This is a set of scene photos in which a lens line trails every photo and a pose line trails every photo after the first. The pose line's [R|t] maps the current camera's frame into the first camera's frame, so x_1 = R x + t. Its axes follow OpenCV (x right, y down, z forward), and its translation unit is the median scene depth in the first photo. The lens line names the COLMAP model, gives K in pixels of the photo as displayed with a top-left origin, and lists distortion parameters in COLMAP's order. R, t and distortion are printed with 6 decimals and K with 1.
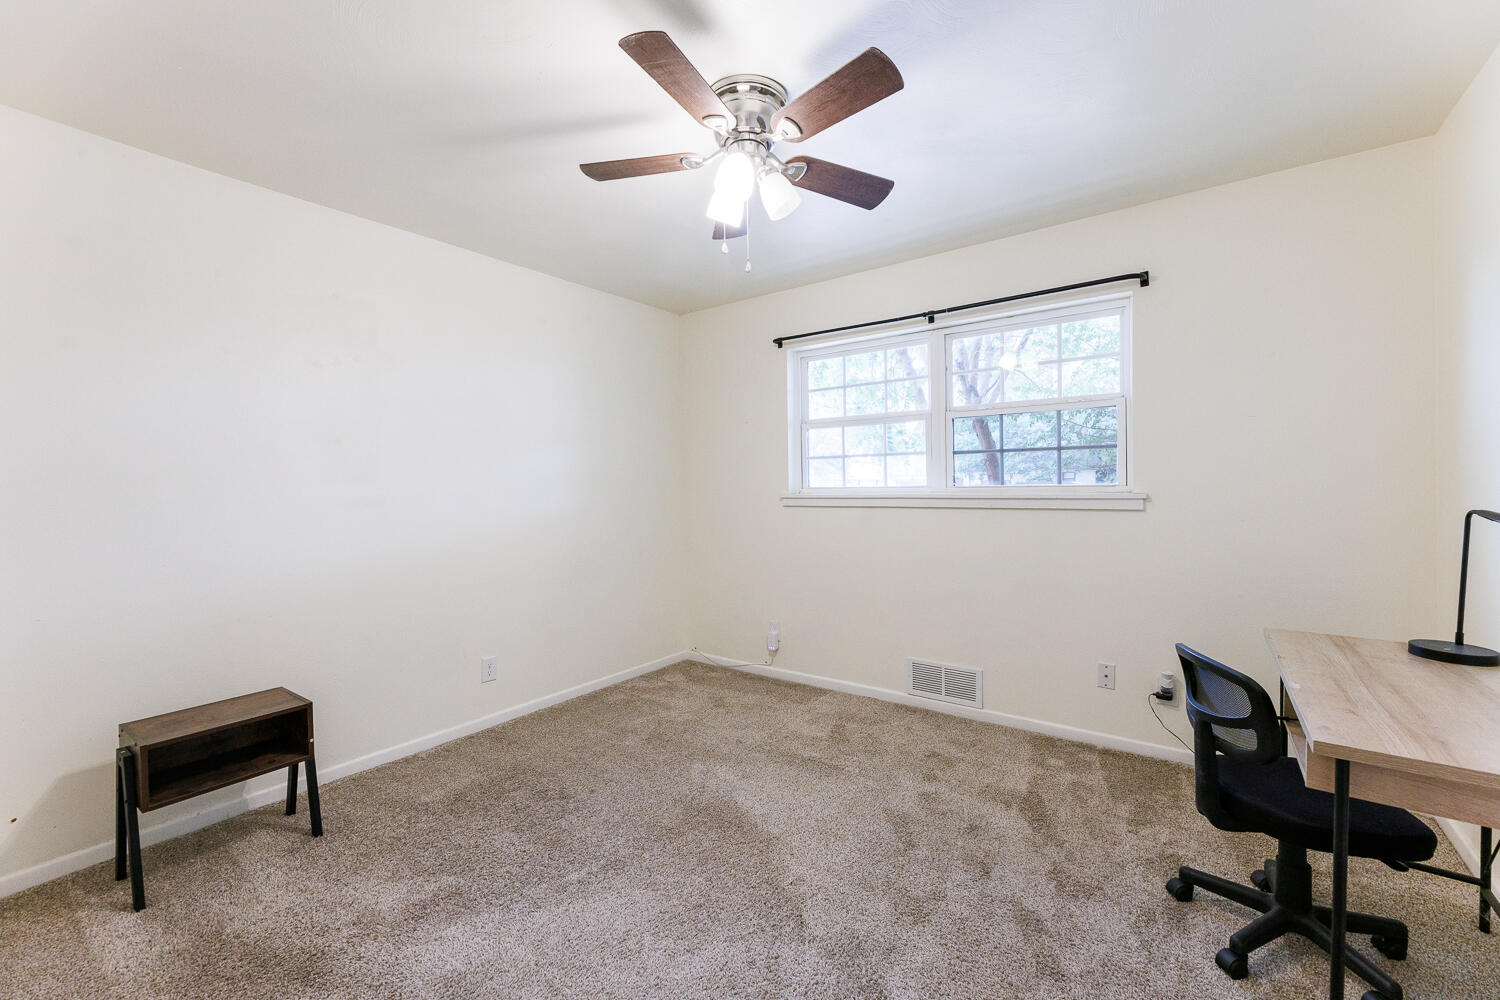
lens RADIAL K [[608.5, 0, 750.0], [0, 608.5, 500.0], [0, 0, 1]] dist [0.001010, 0.000350]
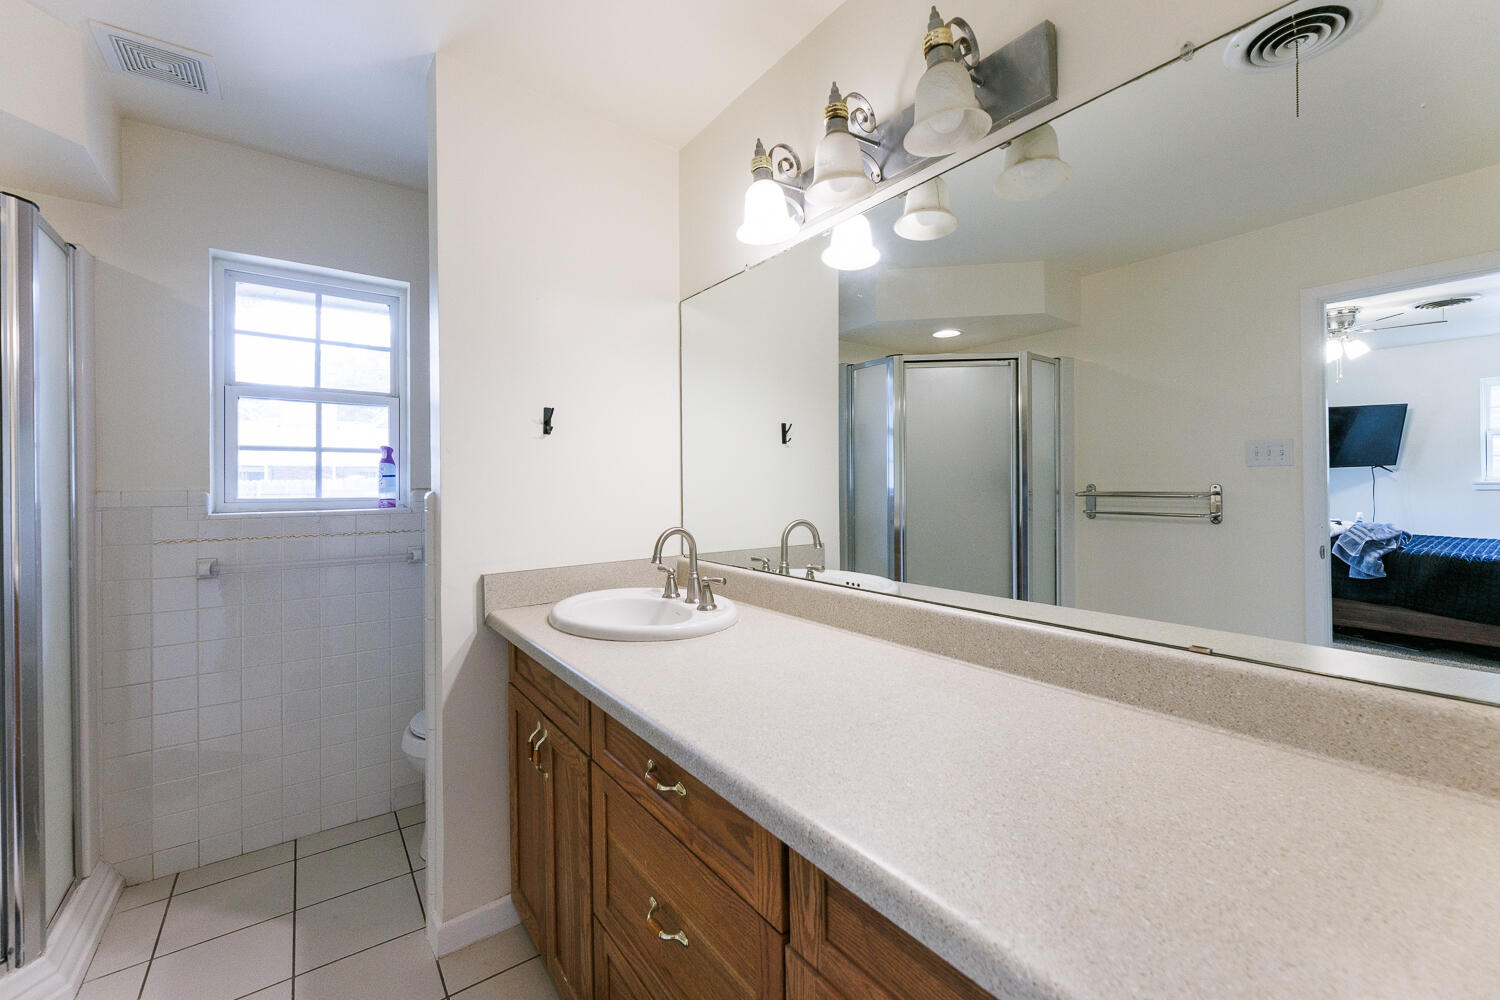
lens RADIAL K [[608.5, 0, 750.0], [0, 608.5, 500.0], [0, 0, 1]] dist [0.001010, 0.000350]
pose [[0.298082, -0.004196, 0.954531, -0.309840], [0.031933, 0.999474, -0.005578, -0.002337], [-0.954006, 0.032144, 0.298059, 0.389133]]
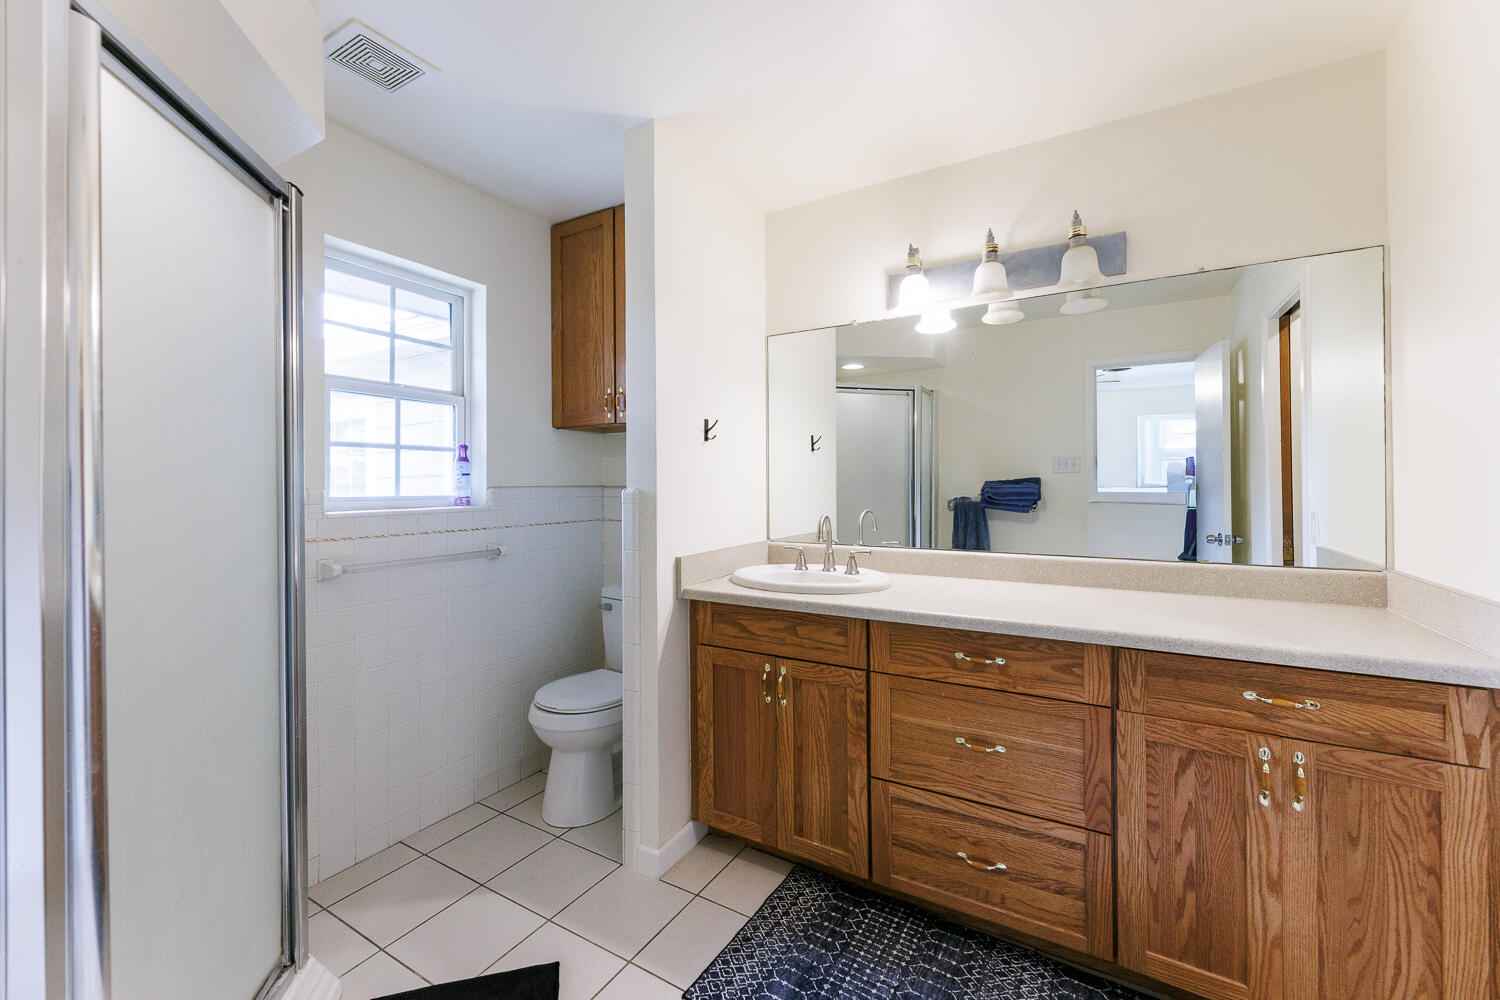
lens RADIAL K [[608.5, 0, 750.0], [0, 608.5, 500.0], [0, 0, 1]] dist [0.001010, 0.000350]
pose [[-0.089856, -0.001092, 0.995954, -0.487004], [0.039955, 0.999190, 0.004701, -0.006839], [-0.995153, 0.040216, -0.089739, 0.701260]]
